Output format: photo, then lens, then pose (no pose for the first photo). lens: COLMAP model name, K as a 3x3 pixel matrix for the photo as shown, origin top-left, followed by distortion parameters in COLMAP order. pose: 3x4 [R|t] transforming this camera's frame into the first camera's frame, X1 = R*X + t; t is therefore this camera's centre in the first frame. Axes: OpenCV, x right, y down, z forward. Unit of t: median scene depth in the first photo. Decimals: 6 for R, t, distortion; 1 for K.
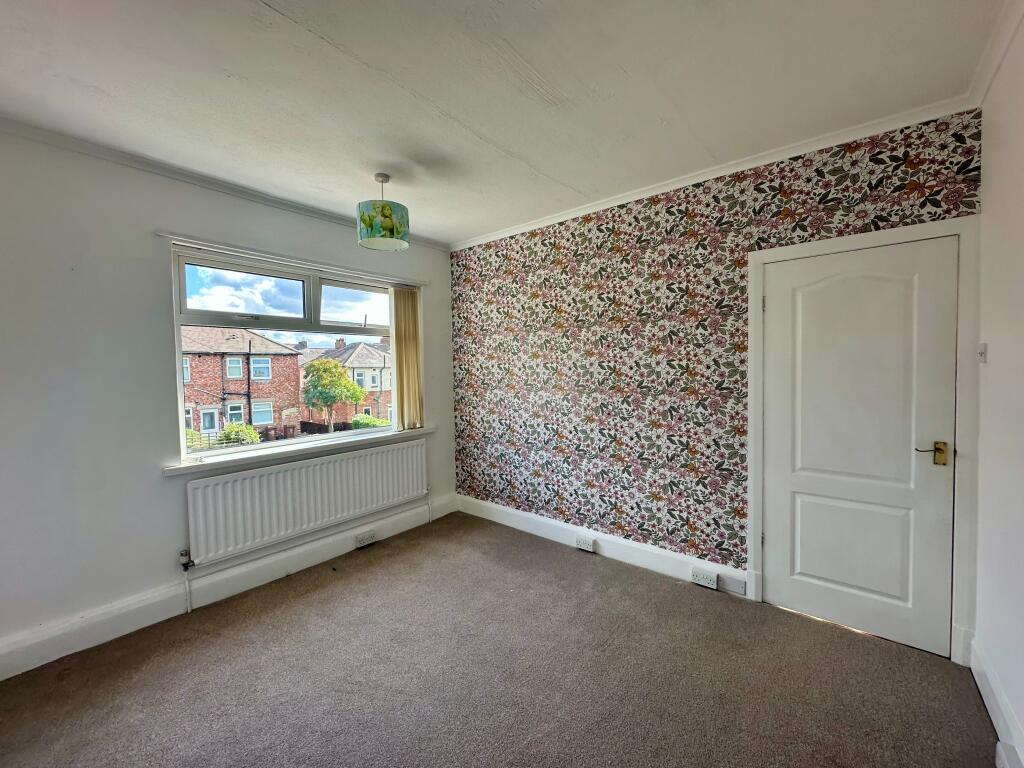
lens RADIAL K [[404.3, 0, 509.9], [0, 404.3, 383.8], [0, 0, 1]] dist [-0.000538, 0.000882]
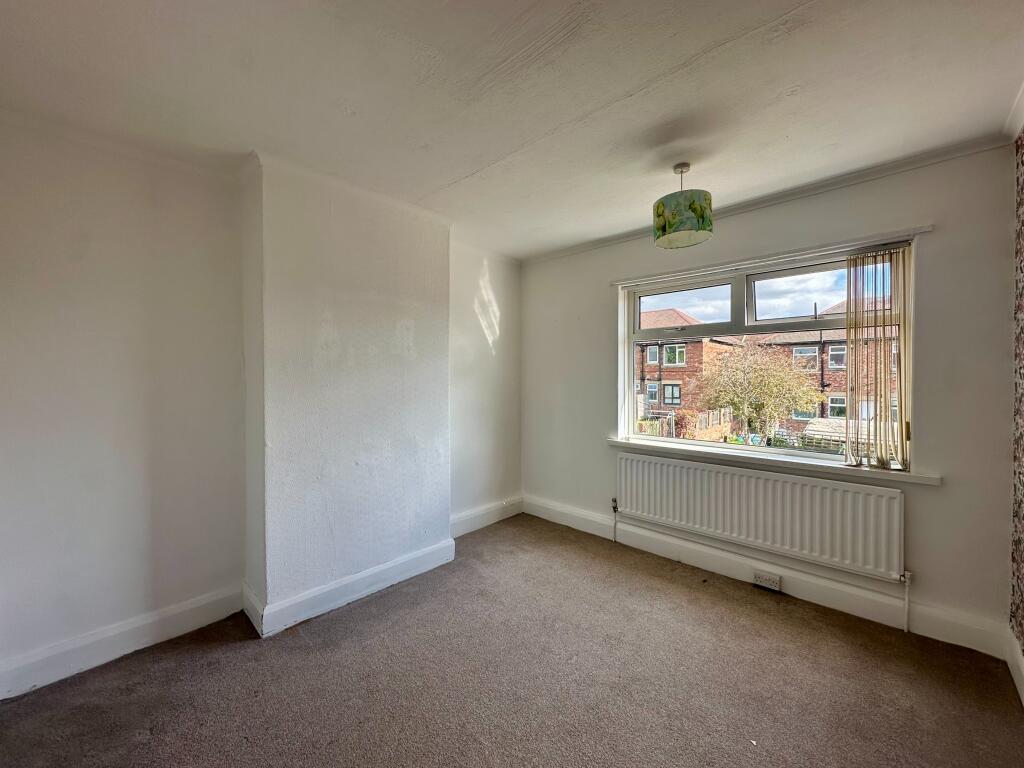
lens RADIAL K [[404.3, 0, 513.4], [0, 404.3, 385.3], [0, 0, 1]] dist [-0.000538, 0.000882]
pose [[-0.048175, 0.041964, -0.997957, 0.505246], [-0.030993, 0.998573, 0.043486, -0.035931], [0.998358, 0.033025, -0.046806, 0.538329]]
